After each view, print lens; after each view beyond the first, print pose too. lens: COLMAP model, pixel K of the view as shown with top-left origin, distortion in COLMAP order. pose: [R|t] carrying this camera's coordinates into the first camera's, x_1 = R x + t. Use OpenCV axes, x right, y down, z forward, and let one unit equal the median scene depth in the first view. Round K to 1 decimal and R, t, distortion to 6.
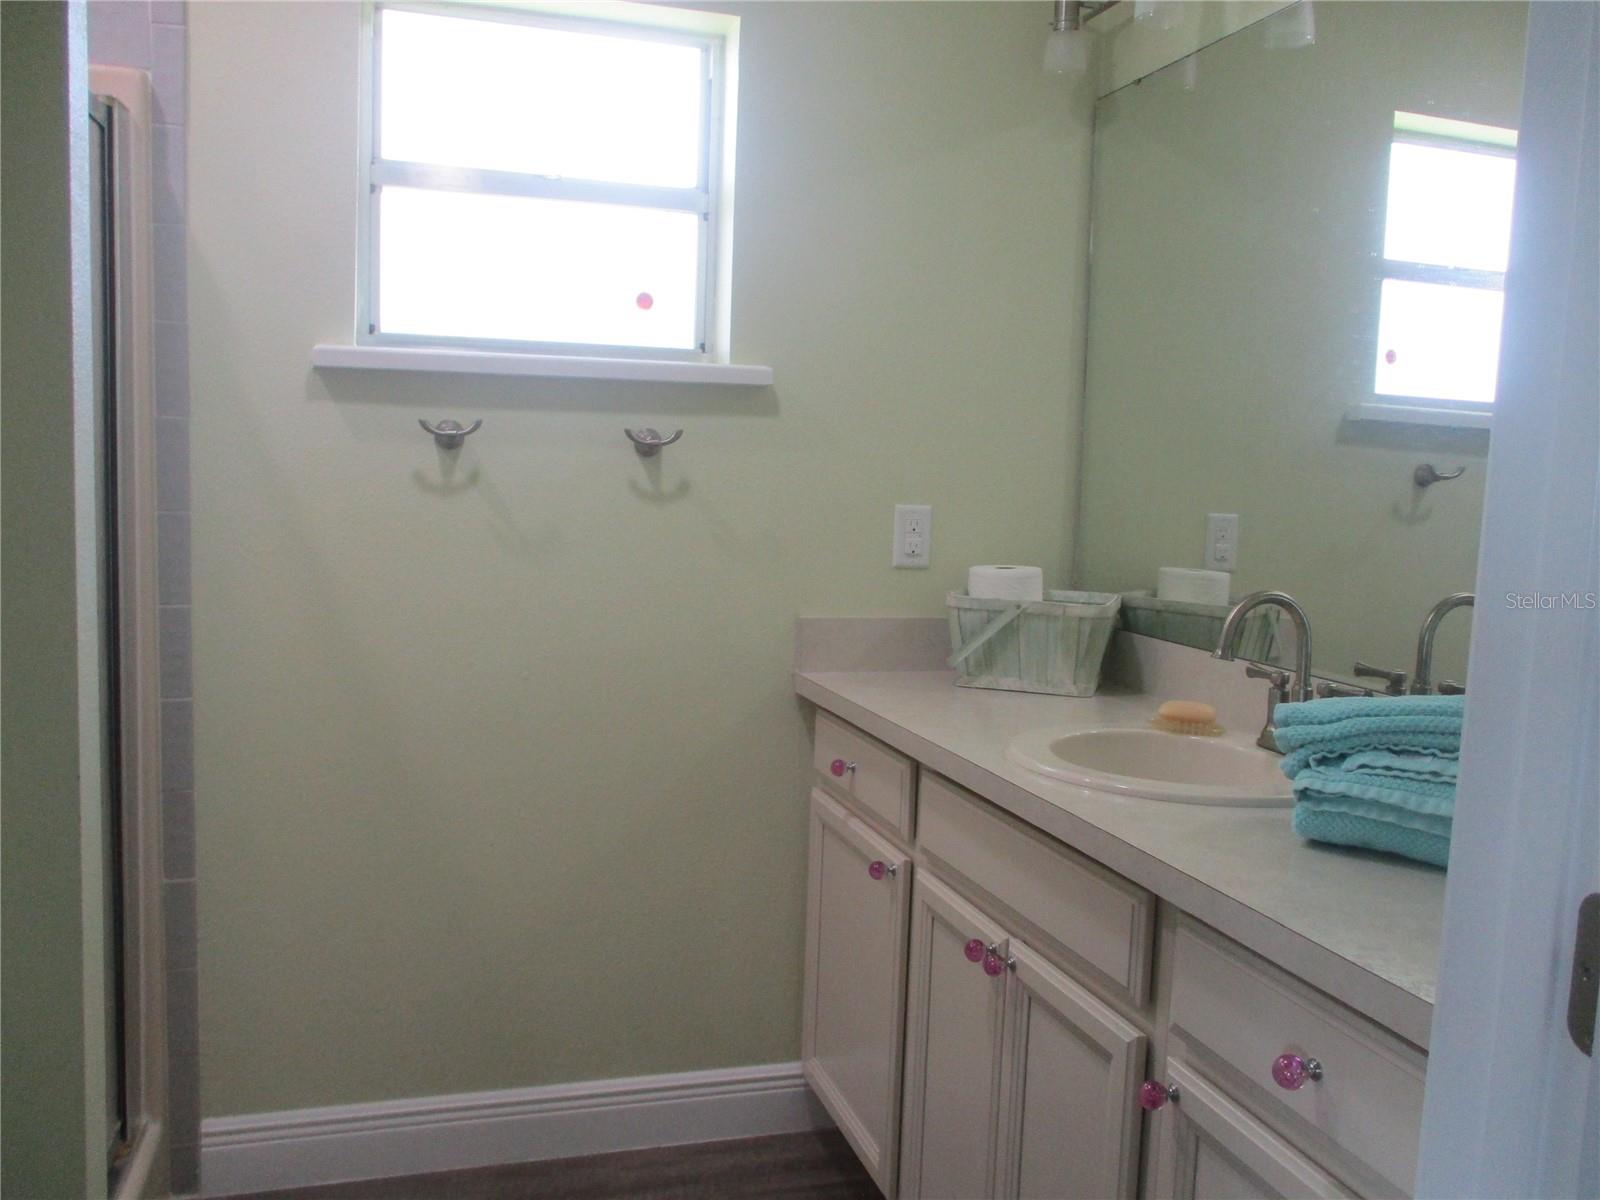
lens RADIAL K [[1356.7, 0, 834.1], [0, 1356.7, 619.7], [0, 0, 1]] dist [-0.024220, 0.019091]
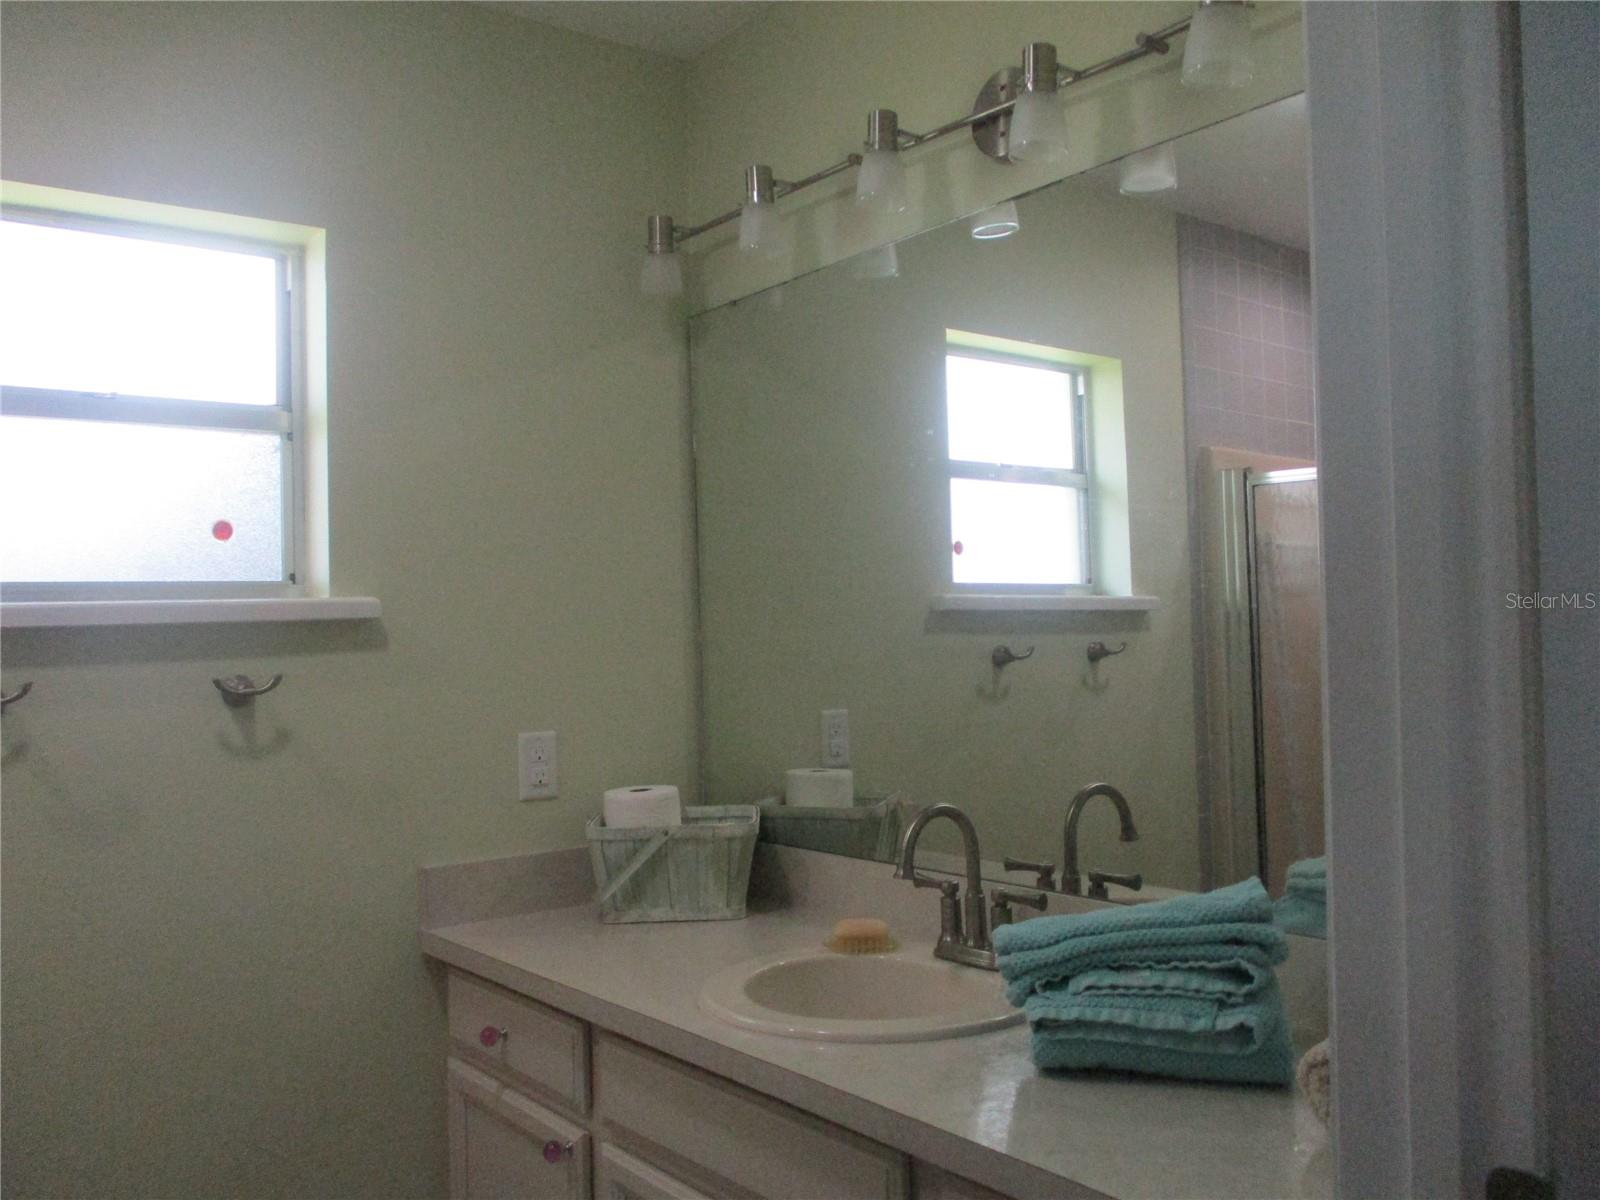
lens RADIAL K [[1356.7, 0, 797.1], [0, 1356.7, 600.7], [0, 0, 1]] dist [-0.024220, 0.019091]
pose [[0.938740, -0.053647, 0.340424, -0.092008], [0.096945, 0.989028, -0.111473, -0.055419], [-0.330709, 0.137647, 0.933641, 0.054877]]
